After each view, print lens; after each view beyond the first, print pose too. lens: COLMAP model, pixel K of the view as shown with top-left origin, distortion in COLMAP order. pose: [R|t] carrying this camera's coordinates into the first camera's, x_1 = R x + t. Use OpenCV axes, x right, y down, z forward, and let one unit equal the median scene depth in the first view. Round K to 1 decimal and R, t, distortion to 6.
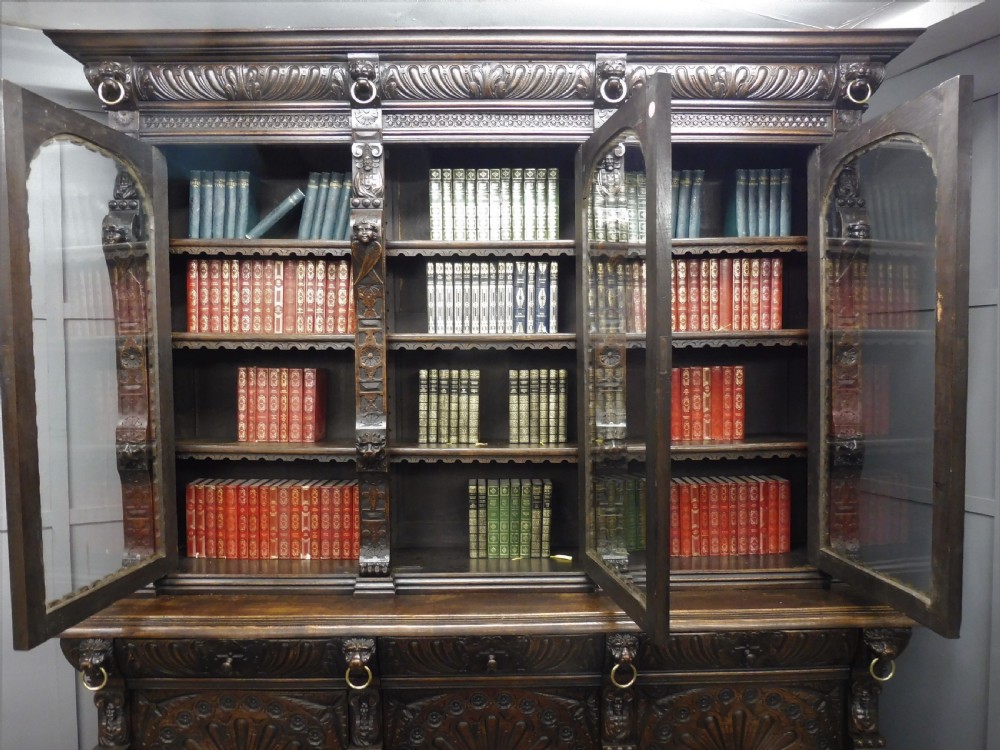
lens RADIAL K [[717.1, 0, 504.9], [0, 717.1, 385.4], [0, 0, 1]] dist [-0.051051, 0.008441]
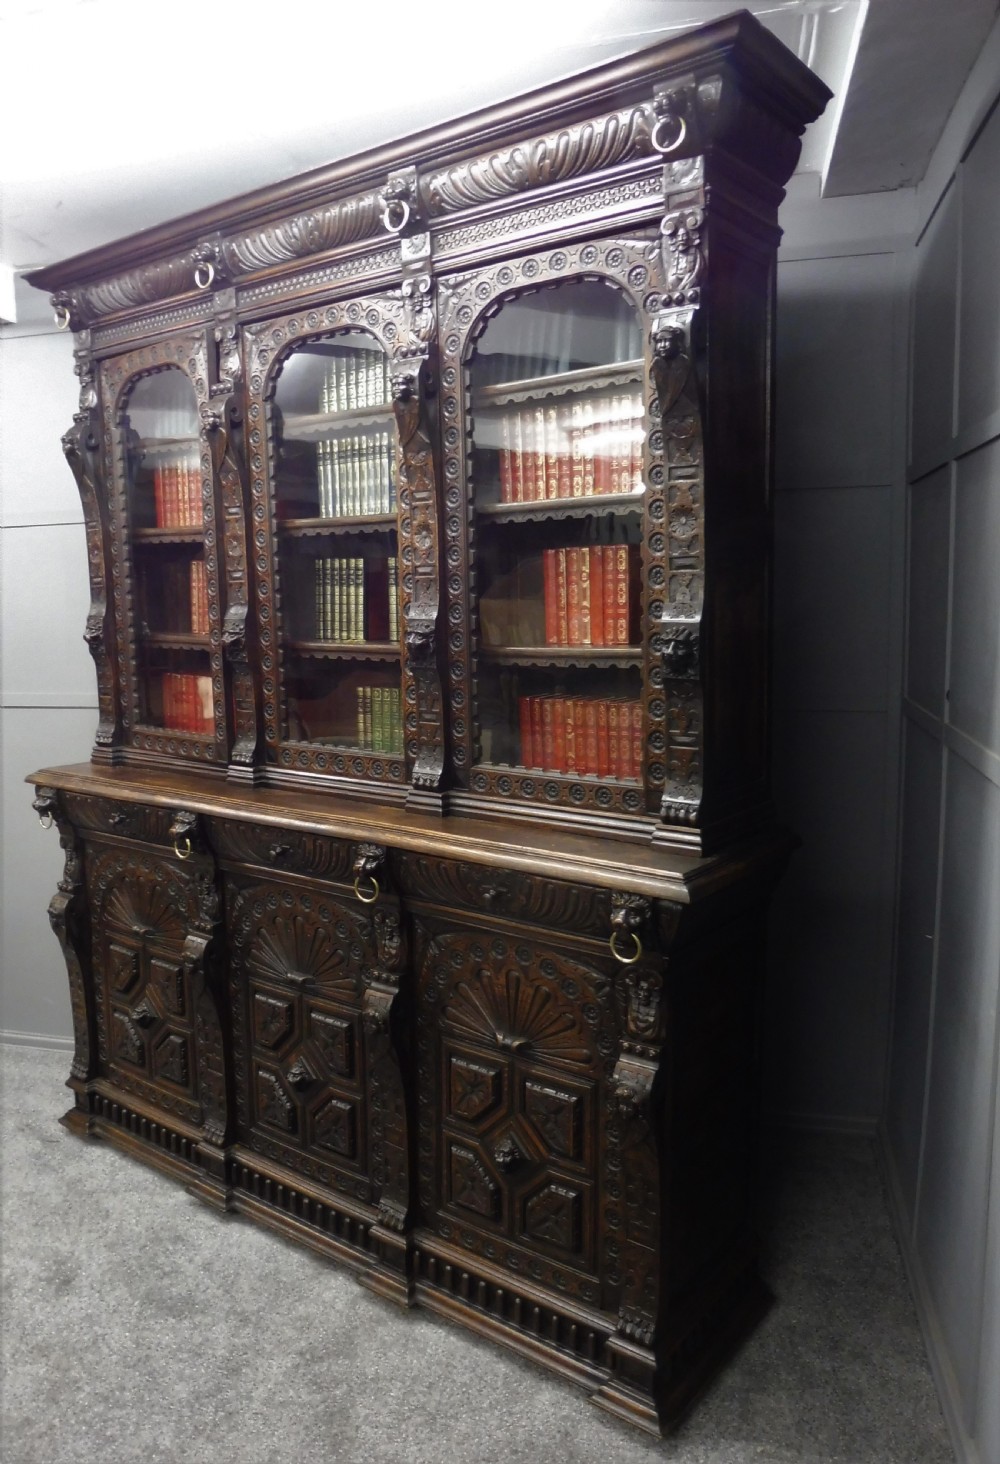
lens RADIAL K [[1074.5, 0, 450.8], [0, 1074.5, 725.8], [0, 0, 1]] dist [-0.044855, -0.005733]
pose [[0.774045, 0.074164, -0.628772, 0.995682], [-0.011568, 0.994606, 0.103073, 0.052324], [0.633025, -0.072510, 0.770728, 0.024676]]
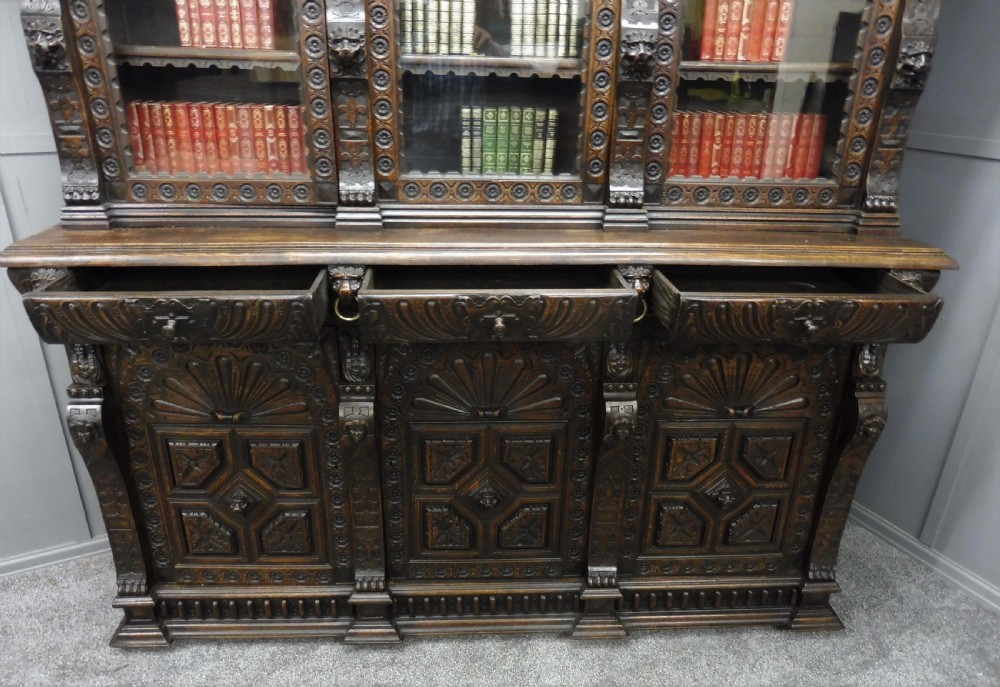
lens RADIAL K [[729.8, 0, 495.9], [0, 729.8, 386.9], [0, 0, 1]] dist [-0.051114, 0.025460]
pose [[0.998960, 0.006107, 0.045188, -0.051508], [-0.023180, 0.921399, 0.387926, 0.121491], [-0.039267, -0.388570, 0.920582, 0.077705]]
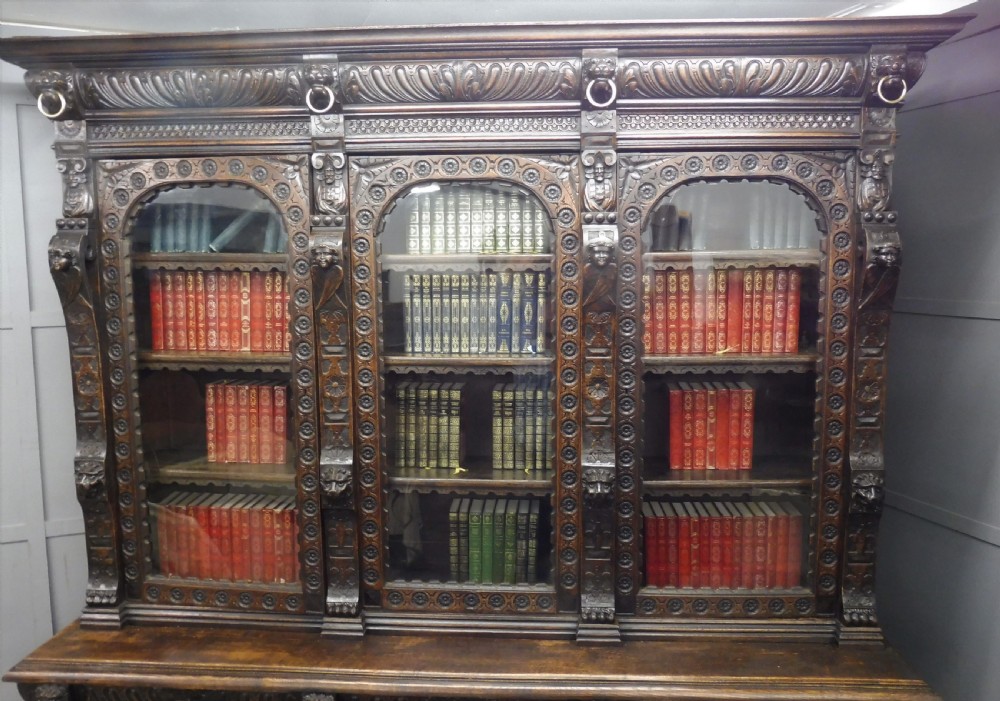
lens RADIAL K [[730.4, 0, 508.0], [0, 730.4, 336.4], [0, 0, 1]] dist [-0.045483, 0.001589]
pose [[0.997633, 0.009435, -0.068115, 0.097918], [-0.005420, 0.998249, 0.058897, -0.161019], [0.068551, -0.058388, 0.995938, 0.082091]]
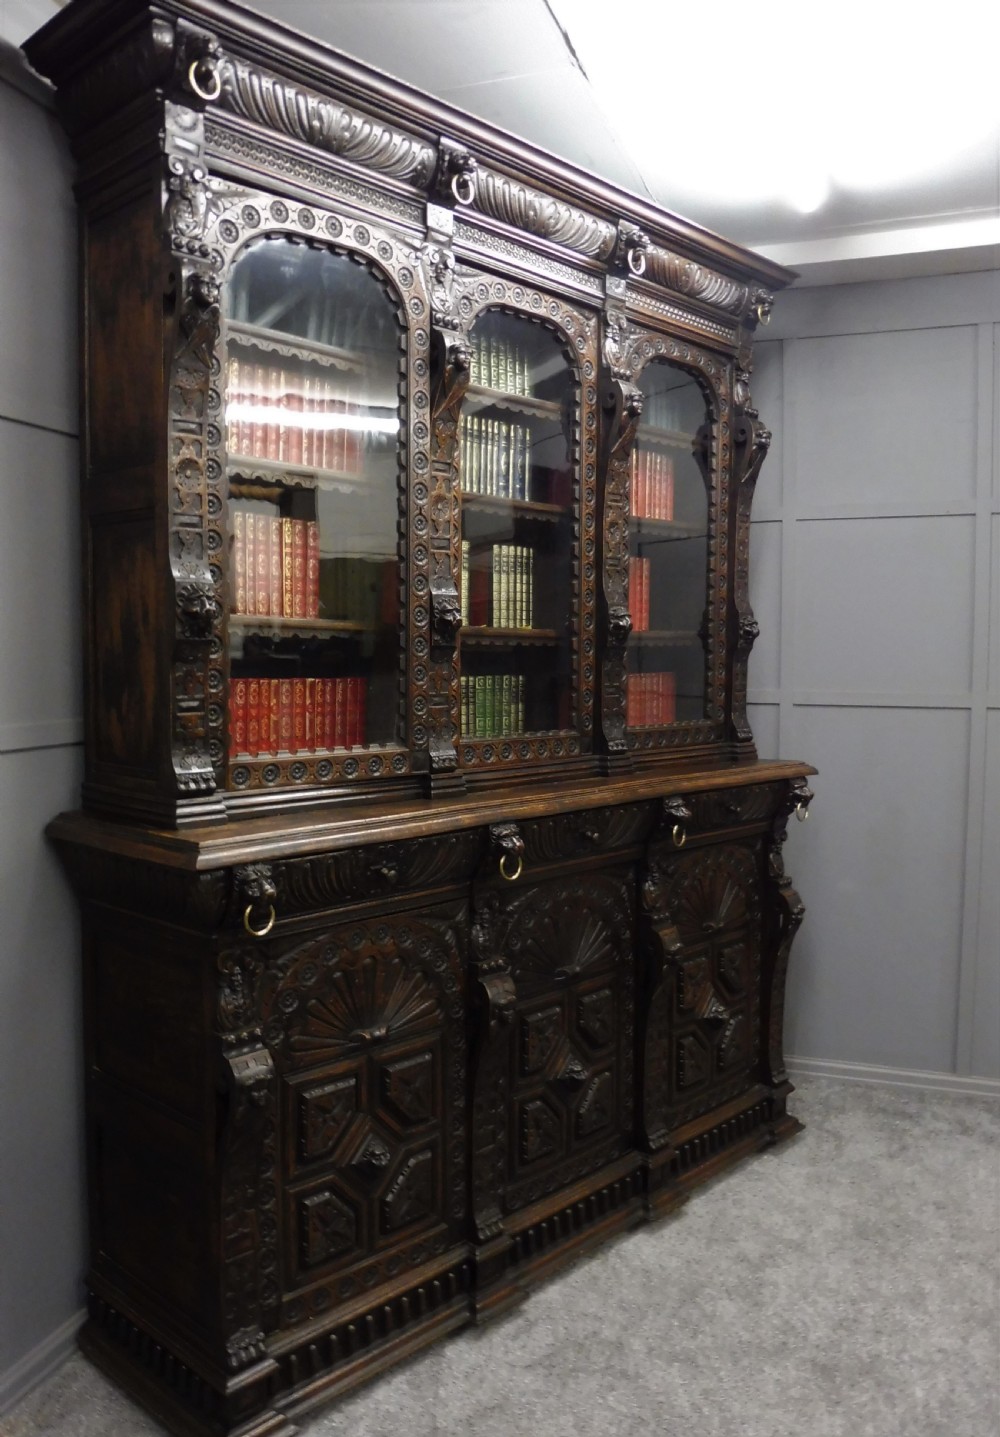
lens RADIAL K [[1116.8, 0, 441.4], [0, 1116.8, 725.9], [0, 0, 1]] dist [-0.044304, -0.020015]
pose [[0.723637, -0.036775, 0.689200, -1.088989], [0.018599, 0.999256, 0.033791, 0.169476], [-0.689930, -0.011634, 0.723783, 0.057944]]
